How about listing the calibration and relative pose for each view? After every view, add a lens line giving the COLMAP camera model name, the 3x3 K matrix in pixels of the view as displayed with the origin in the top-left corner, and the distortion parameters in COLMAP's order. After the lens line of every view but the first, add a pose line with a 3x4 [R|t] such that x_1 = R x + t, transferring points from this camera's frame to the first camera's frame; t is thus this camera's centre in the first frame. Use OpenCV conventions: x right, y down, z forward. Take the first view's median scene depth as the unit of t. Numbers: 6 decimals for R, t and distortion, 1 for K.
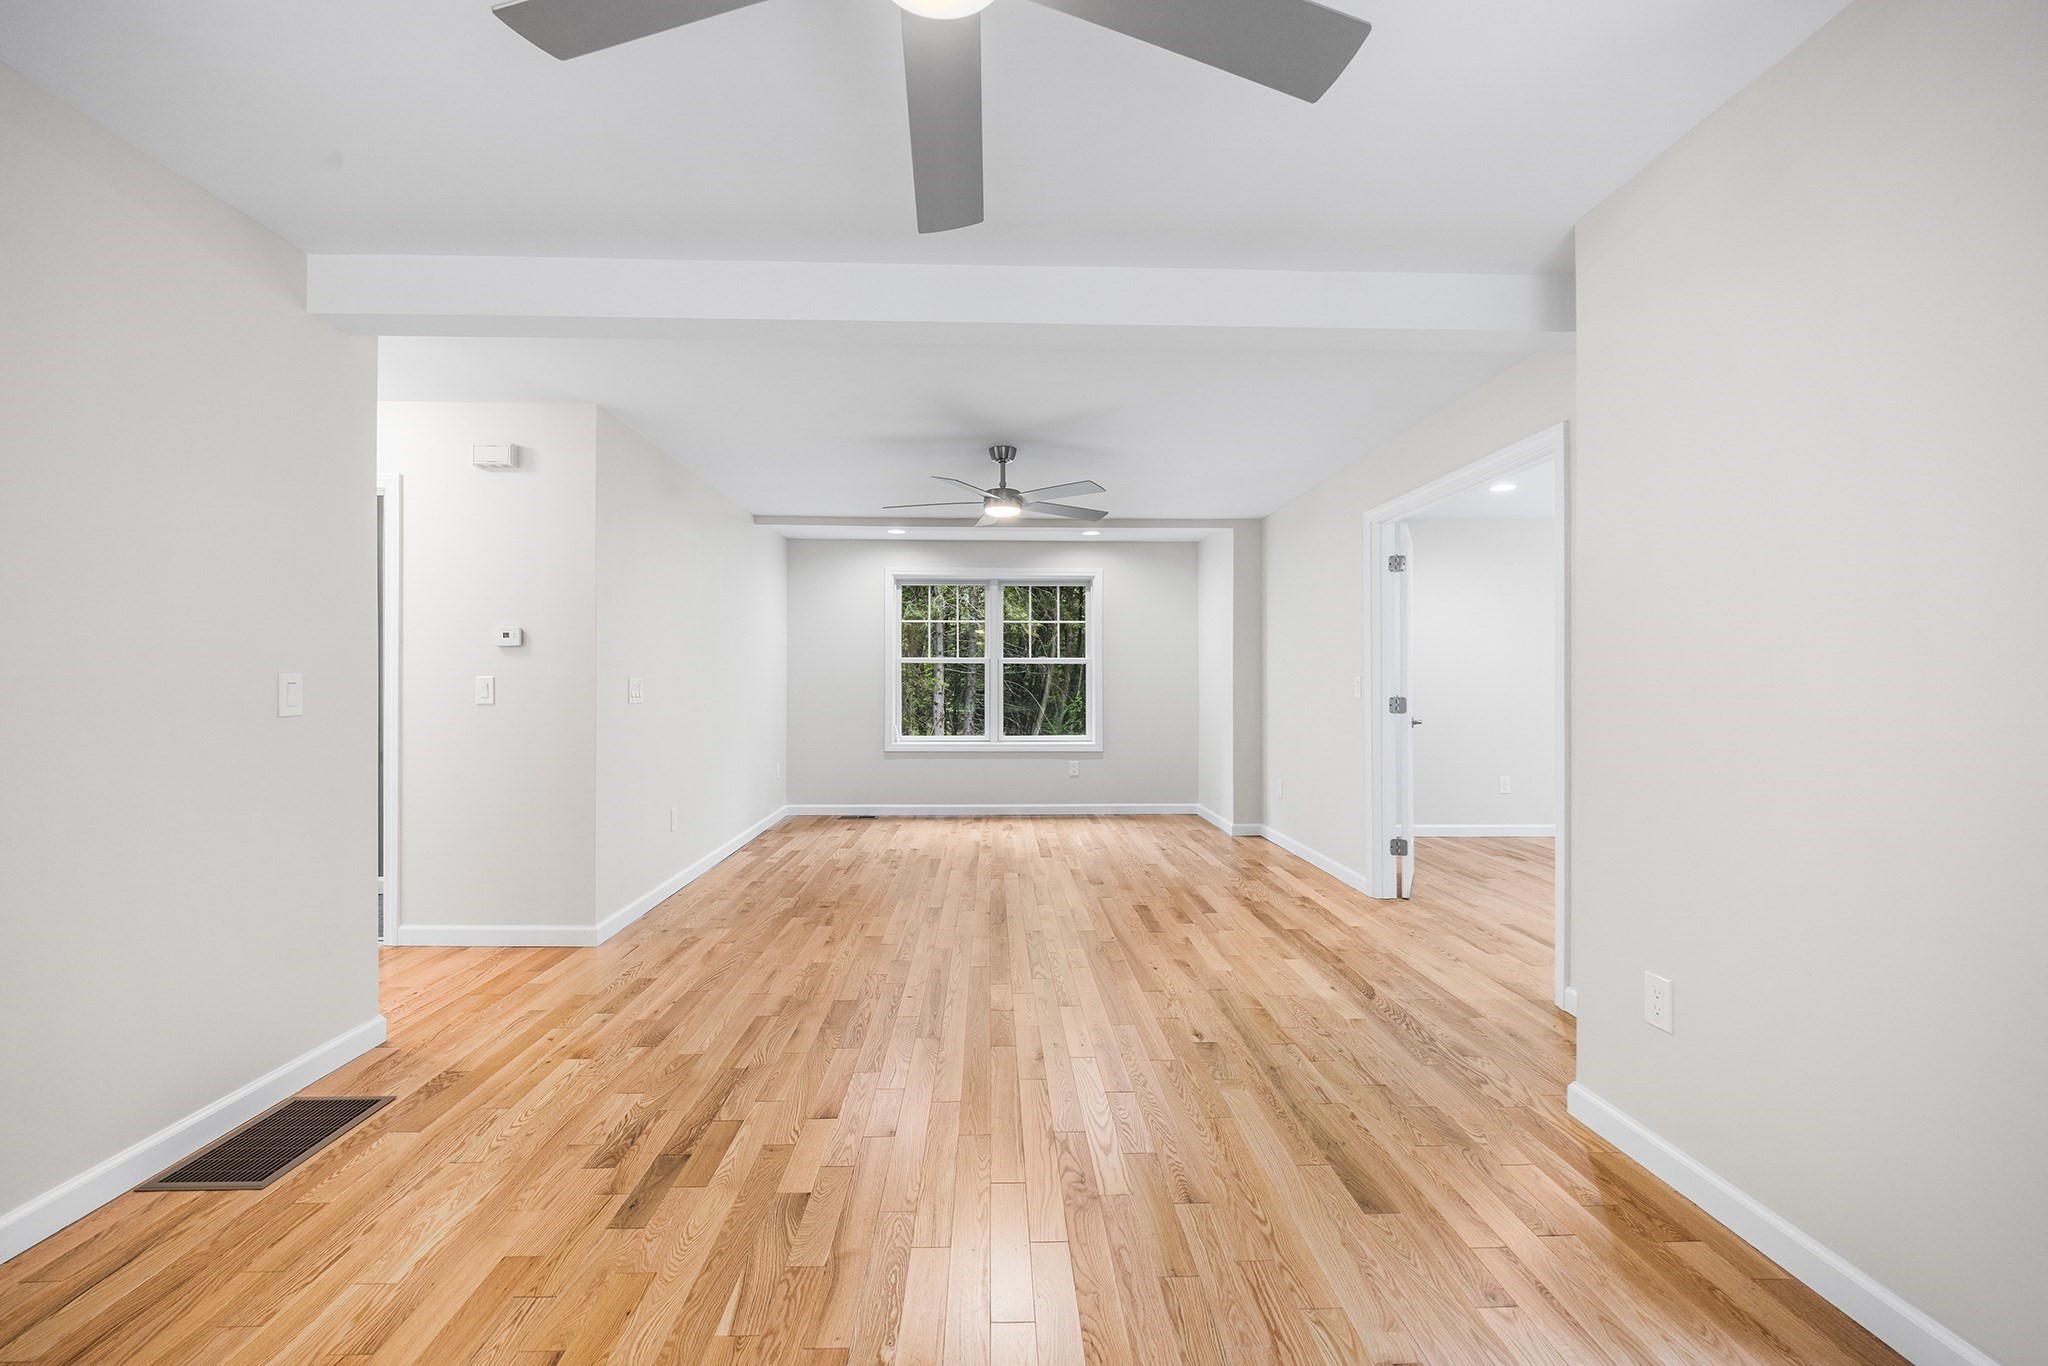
lens RADIAL K [[862.0, 0, 1013.7], [0, 862.0, 688.9], [0, 0, 1]] dist [-0.013898, -0.000190]
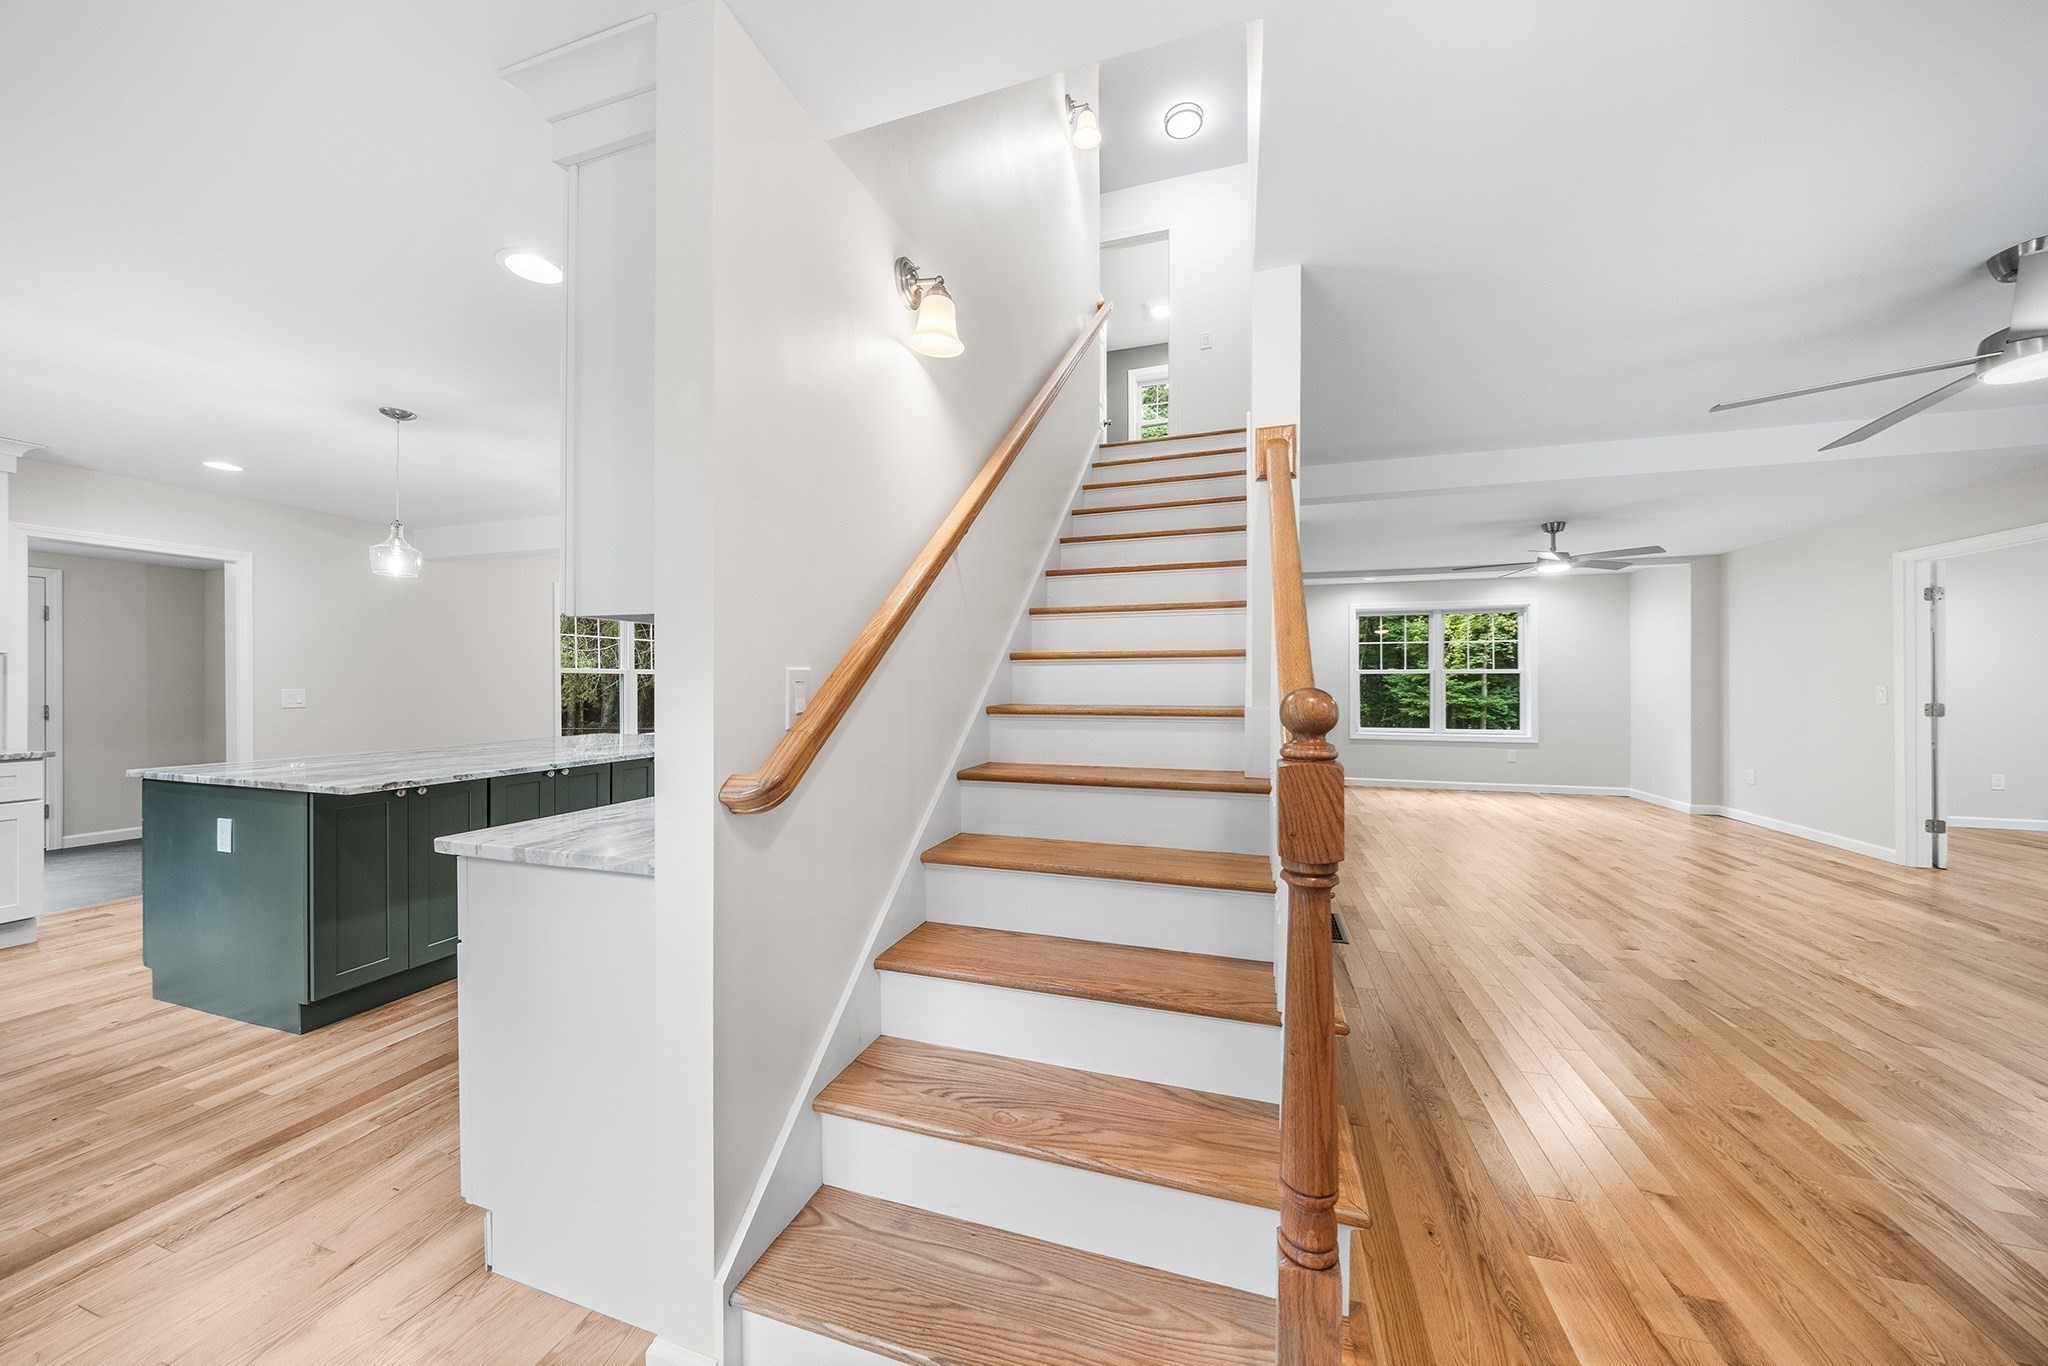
lens RADIAL K [[699.1, 0, 1026.9], [0, 699.1, 686.4], [0, 0, 1]] dist [-0.002526, 0.000116]
pose [[0.947768, -0.000859, -0.318959, -0.292375], [-0.001192, 0.999980, -0.006235, -0.003306], [0.318958, 0.006290, 0.947748, -0.220582]]
